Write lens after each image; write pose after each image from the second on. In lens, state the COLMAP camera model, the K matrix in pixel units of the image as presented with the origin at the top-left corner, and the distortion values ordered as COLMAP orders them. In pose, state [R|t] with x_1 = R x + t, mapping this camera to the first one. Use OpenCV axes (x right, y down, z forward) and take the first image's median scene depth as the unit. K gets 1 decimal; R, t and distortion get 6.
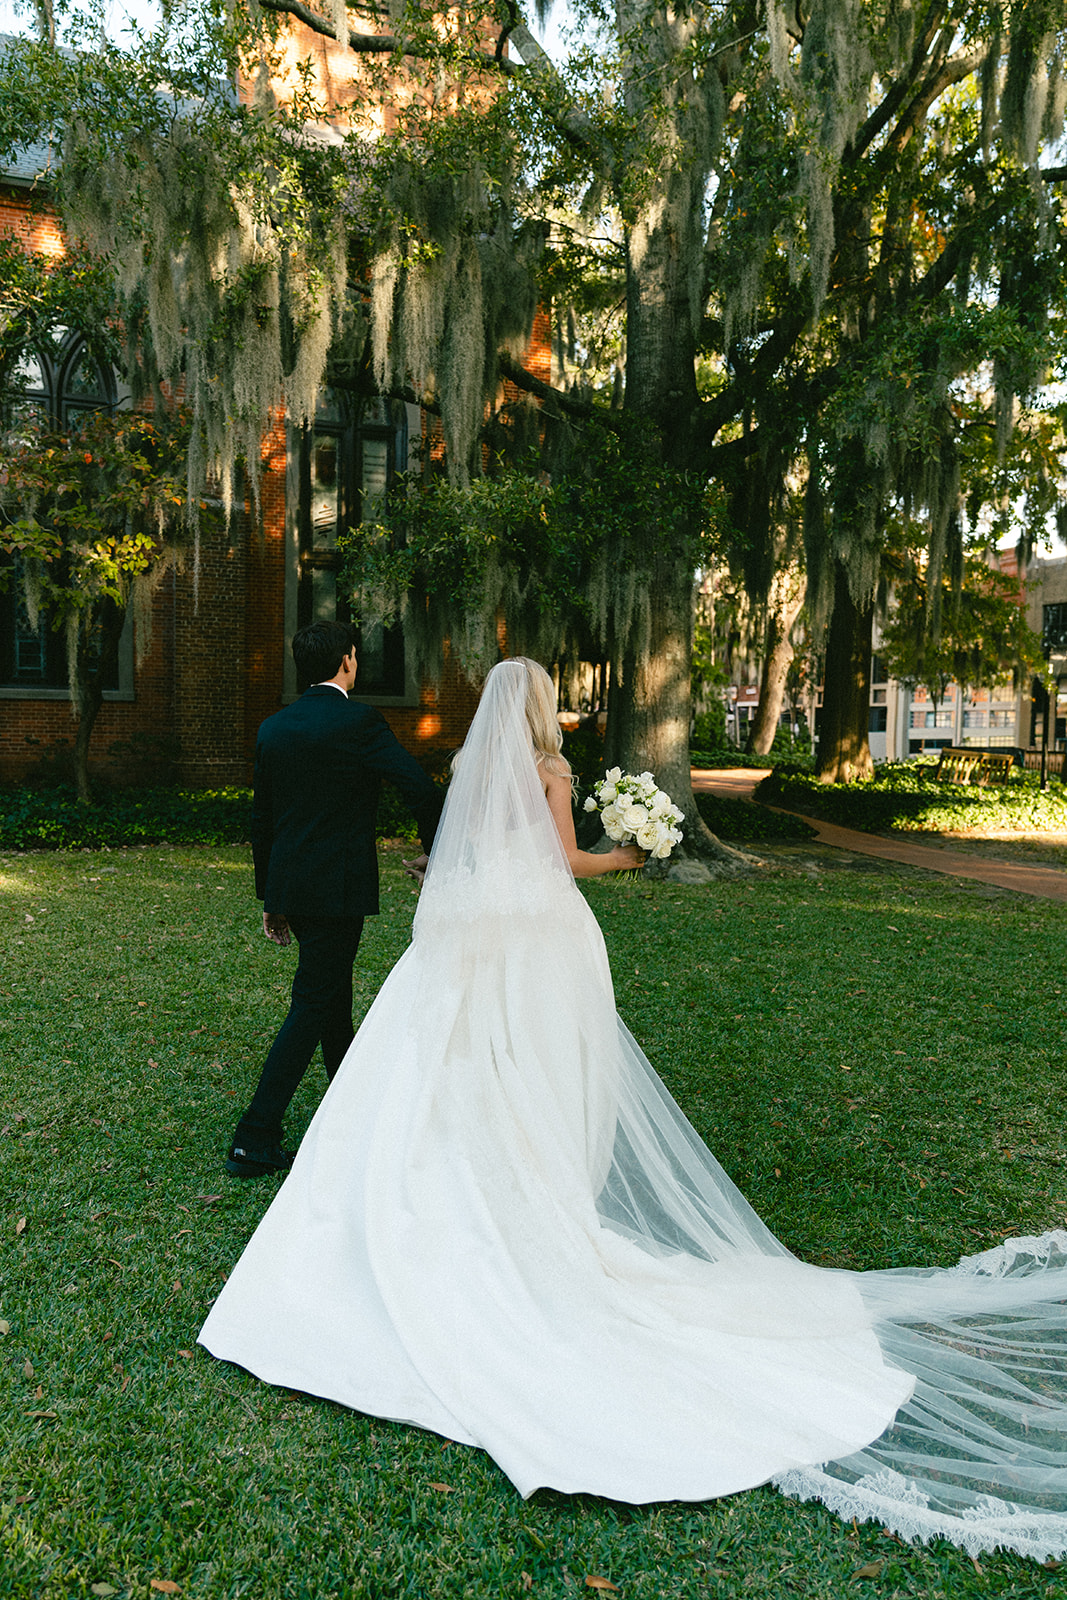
lens RADIAL K [[1205.1, 0, 524.9], [0, 1205.1, 791.5], [0, 0, 1]] dist [-0.015208, 0.005961]
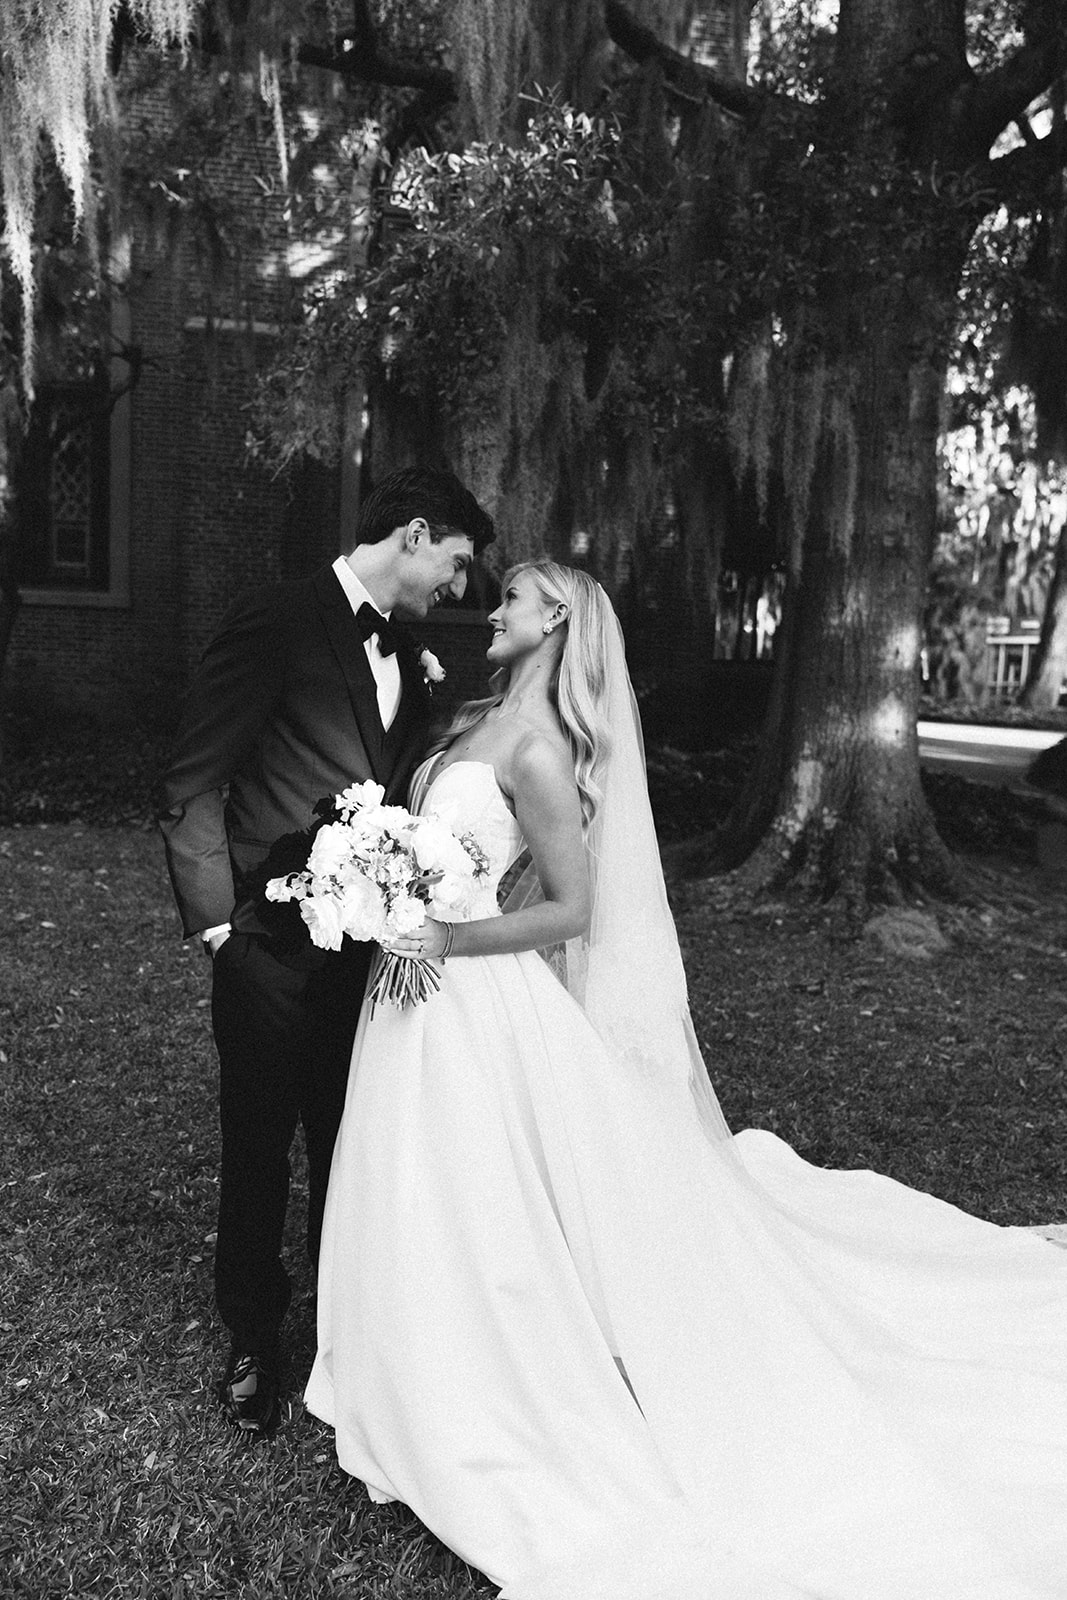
lens RADIAL K [[1277.9, 0, 505.5], [0, 1277.9, 801.9], [0, 0, 1]] dist [-0.006393, -0.003363]
pose [[0.980202, 0.046900, -0.192363, 0.069686], [-0.035934, 0.997545, 0.060106, -0.020159], [0.194710, -0.052004, 0.979481, 0.405384]]
